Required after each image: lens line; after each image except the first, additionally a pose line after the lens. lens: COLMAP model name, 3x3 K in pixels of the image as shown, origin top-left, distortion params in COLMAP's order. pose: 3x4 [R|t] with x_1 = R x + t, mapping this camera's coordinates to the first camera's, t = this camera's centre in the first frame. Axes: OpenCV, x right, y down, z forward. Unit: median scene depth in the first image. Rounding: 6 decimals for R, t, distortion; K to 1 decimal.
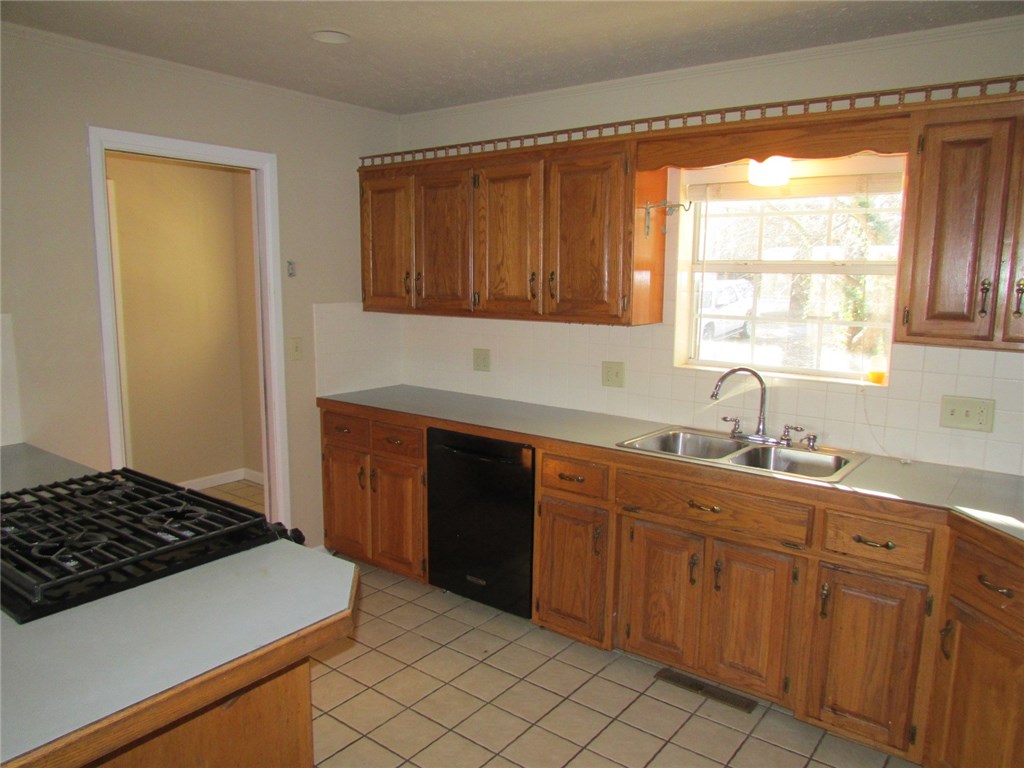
lens RADIAL K [[736.8, 0, 512.1], [0, 736.8, 385.1], [0, 0, 1]] dist [-0.022913, -0.003750]
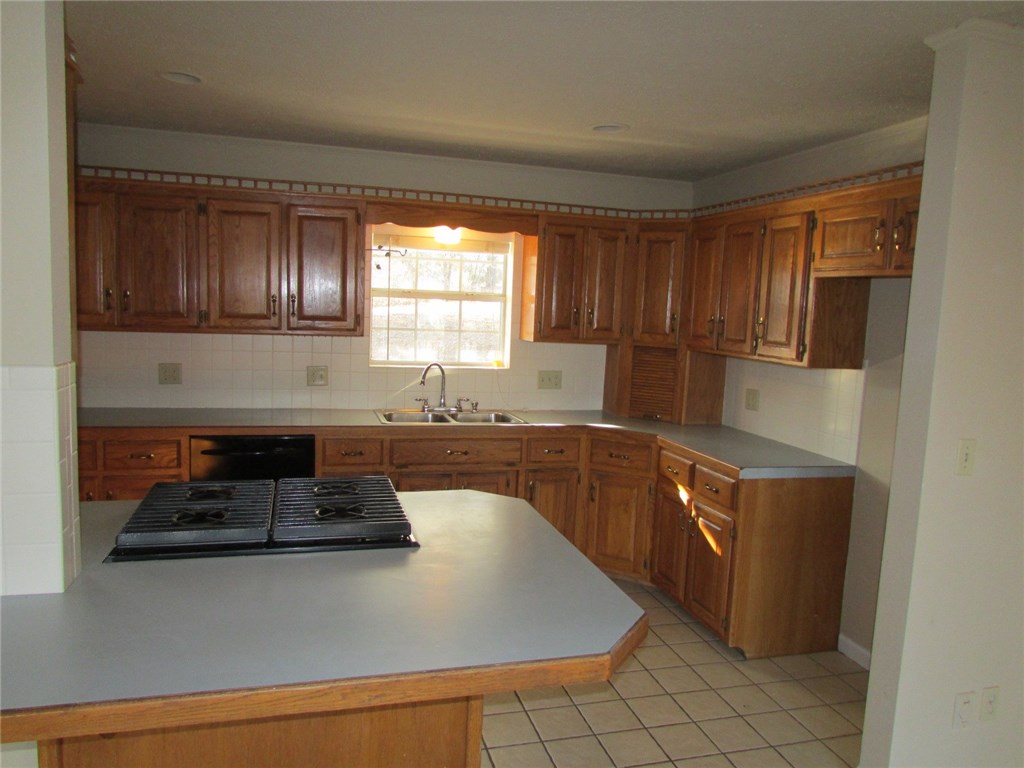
lens RADIAL K [[736.8, 0, 511.3], [0, 736.8, 384.6], [0, 0, 1]] dist [-0.022913, -0.003750]
pose [[0.596804, -0.080393, 0.798350, -0.816844], [0.082930, 0.995820, 0.038284, -0.024678], [-0.798090, 0.043360, 0.600976, -0.021268]]
